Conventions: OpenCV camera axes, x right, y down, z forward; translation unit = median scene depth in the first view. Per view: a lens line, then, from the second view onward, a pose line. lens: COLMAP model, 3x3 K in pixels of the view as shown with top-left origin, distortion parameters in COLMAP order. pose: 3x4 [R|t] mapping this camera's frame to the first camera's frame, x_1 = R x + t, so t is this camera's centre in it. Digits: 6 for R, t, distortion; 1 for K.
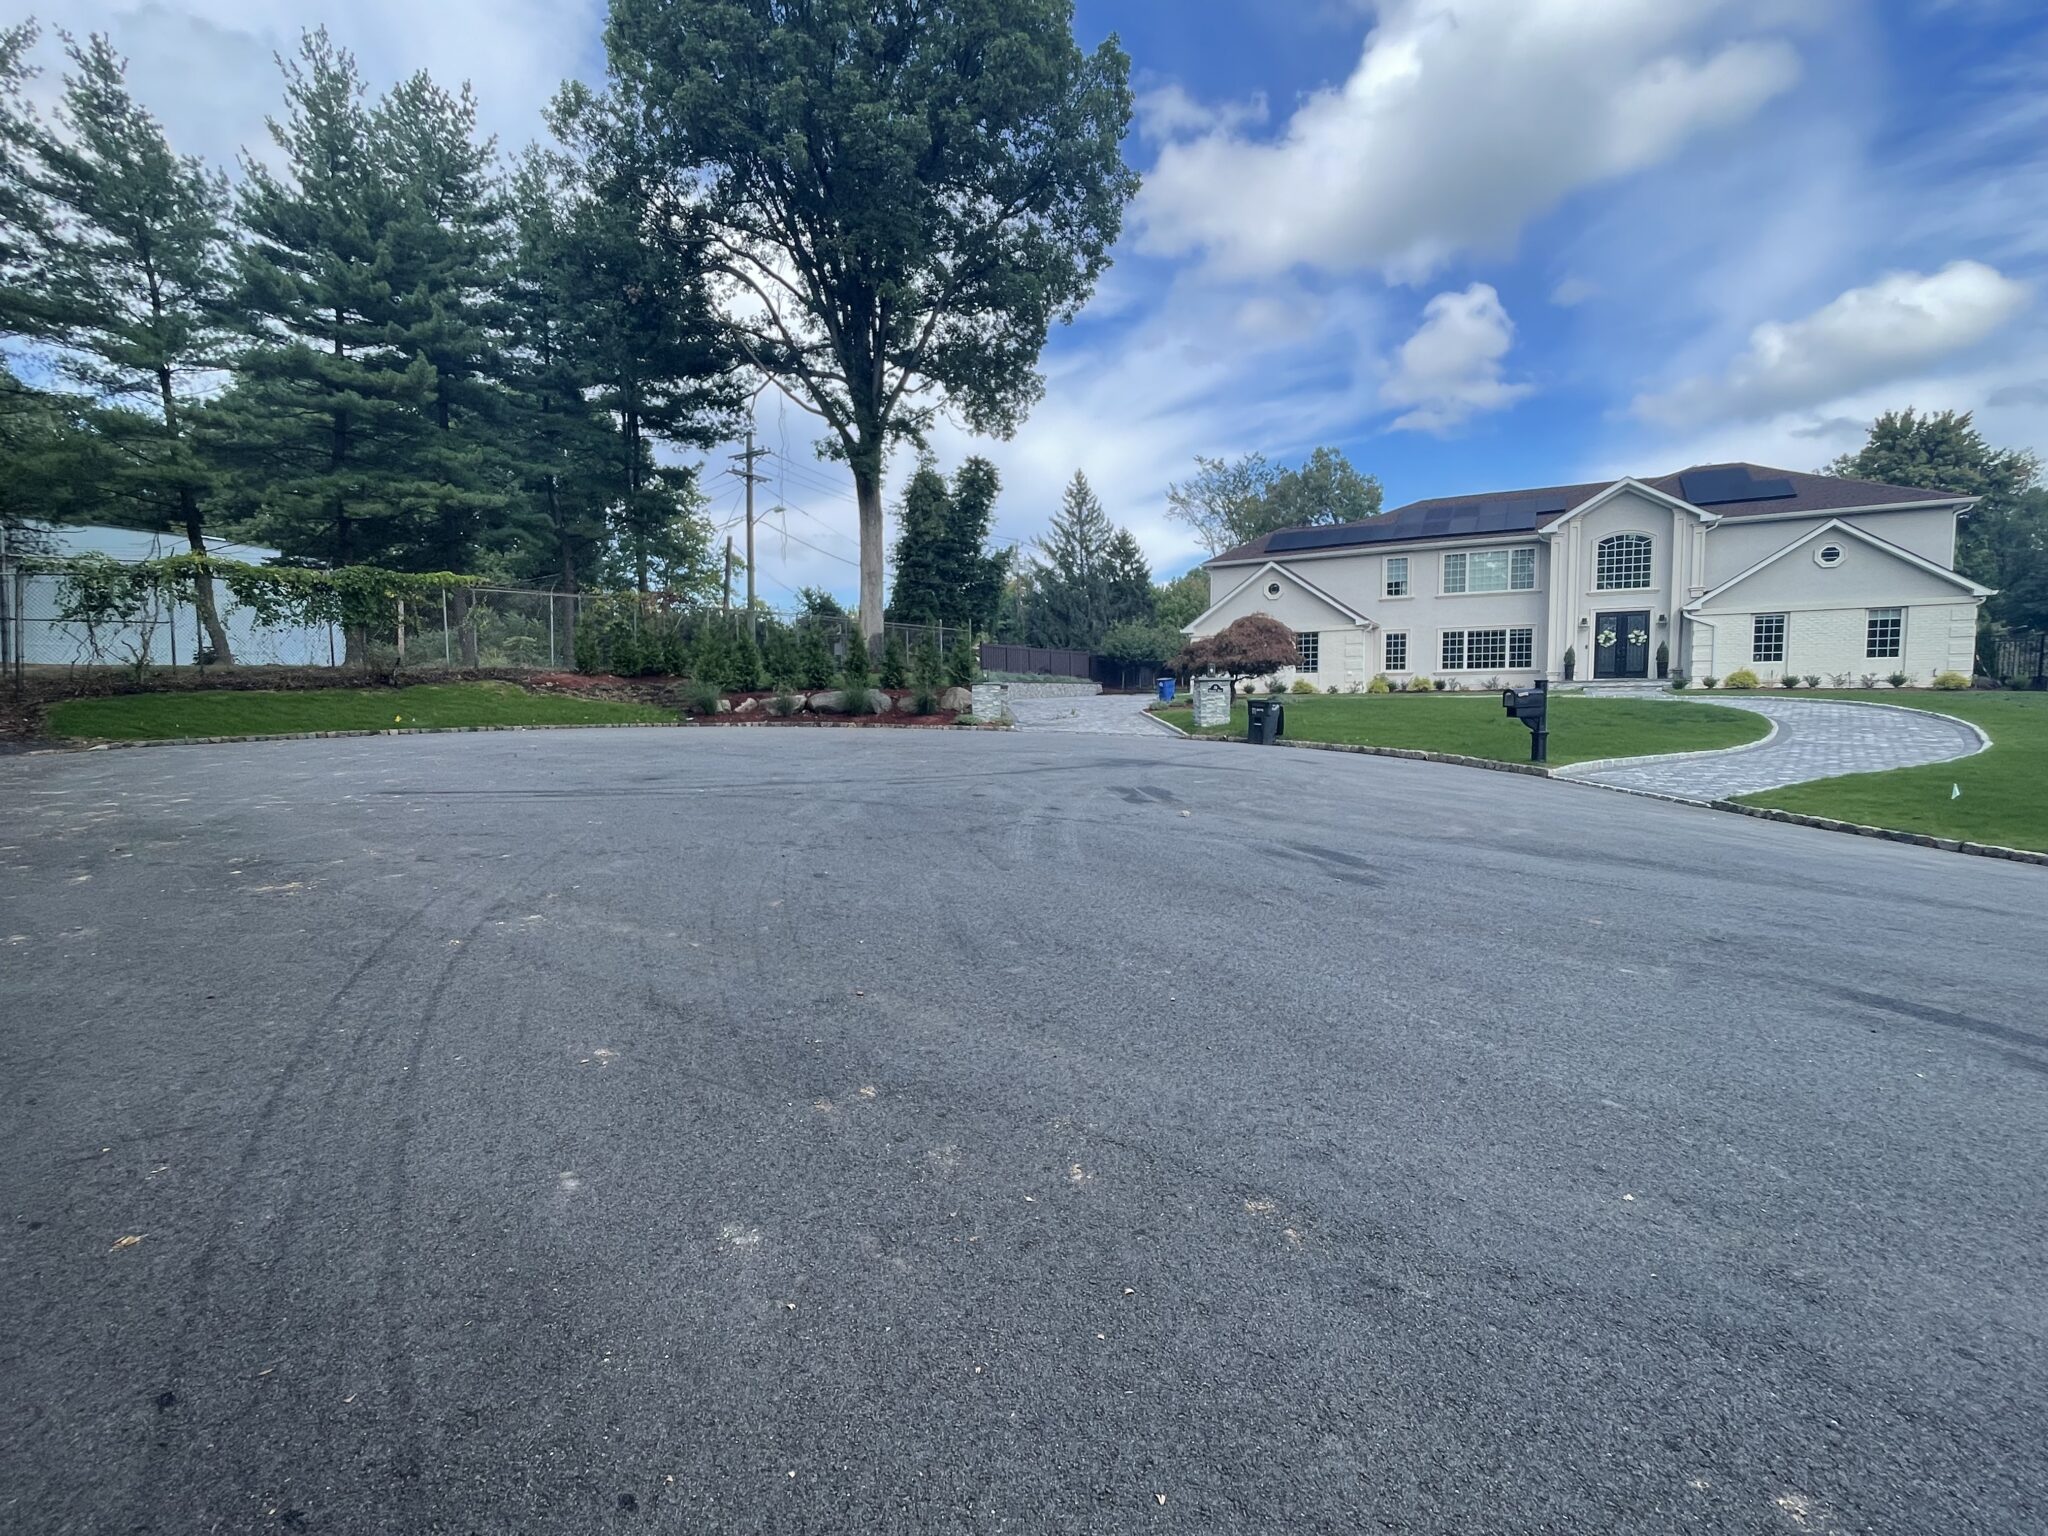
lens RADIAL K [[961.4, 0, 1024.1], [0, 961.4, 780.2], [0, 0, 1]] dist [-0.005508, 0.001278]
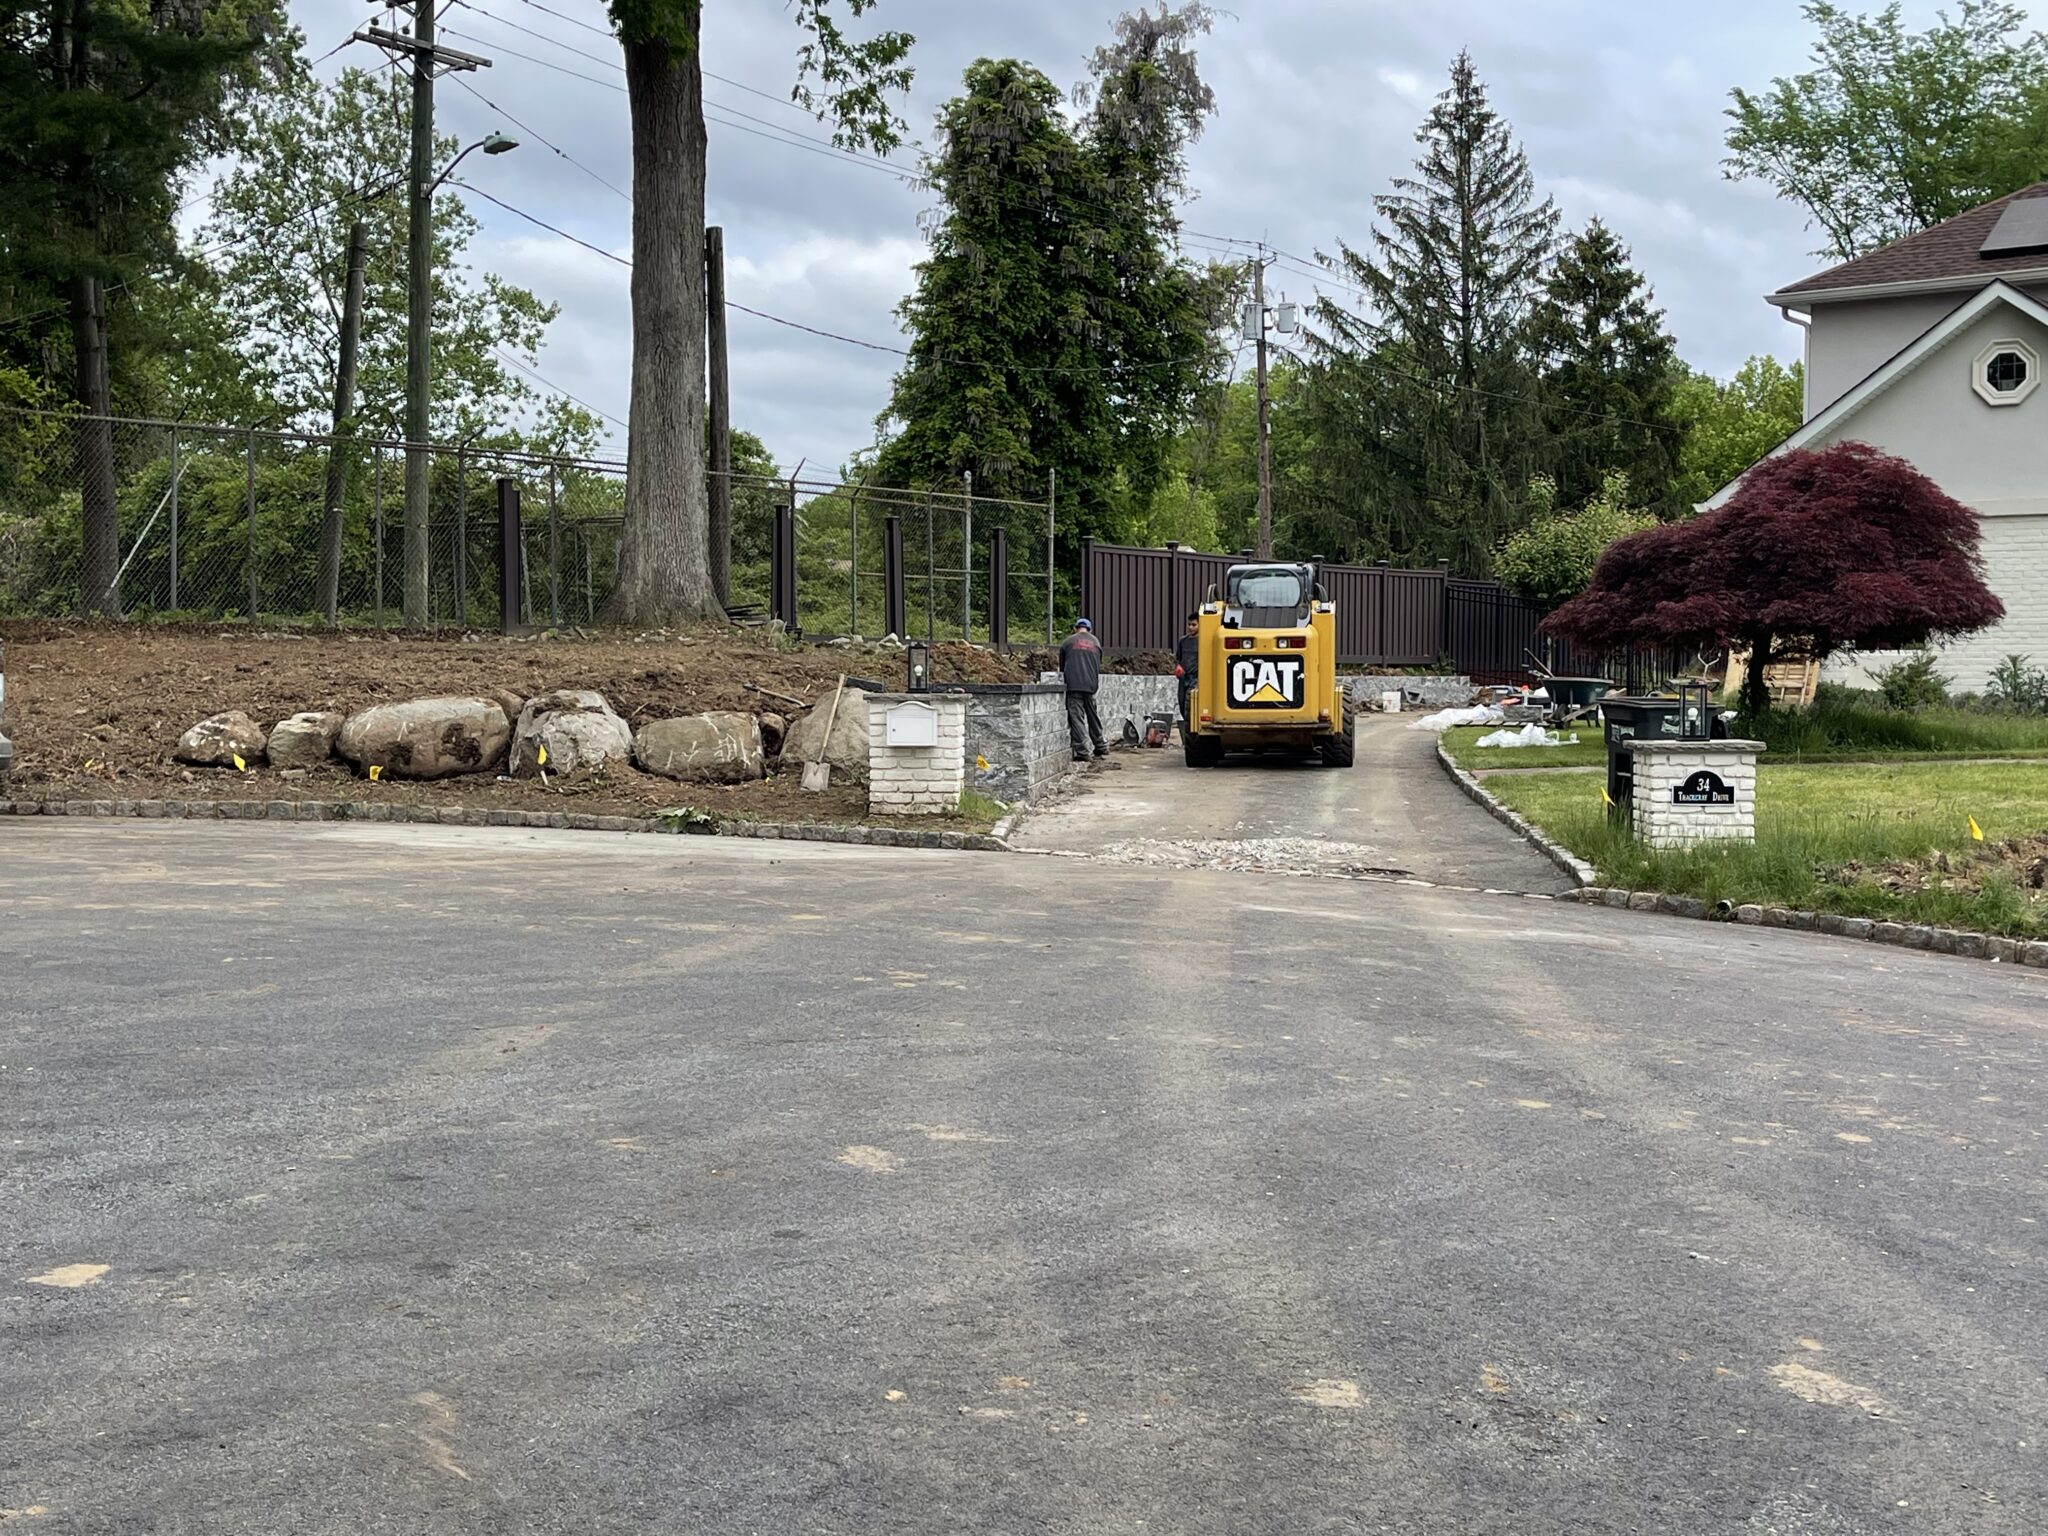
lens RADIAL K [[2612.5, 0, 1028.2], [0, 2612.5, 760.5], [0, 0, 1]] dist [-0.014152, 0.000000]
pose [[0.991757, 0.013914, -0.127378, 0.061151], [-0.021397, 0.998112, -0.057570, -0.023124], [0.126337, 0.059821, 0.990182, 0.153658]]
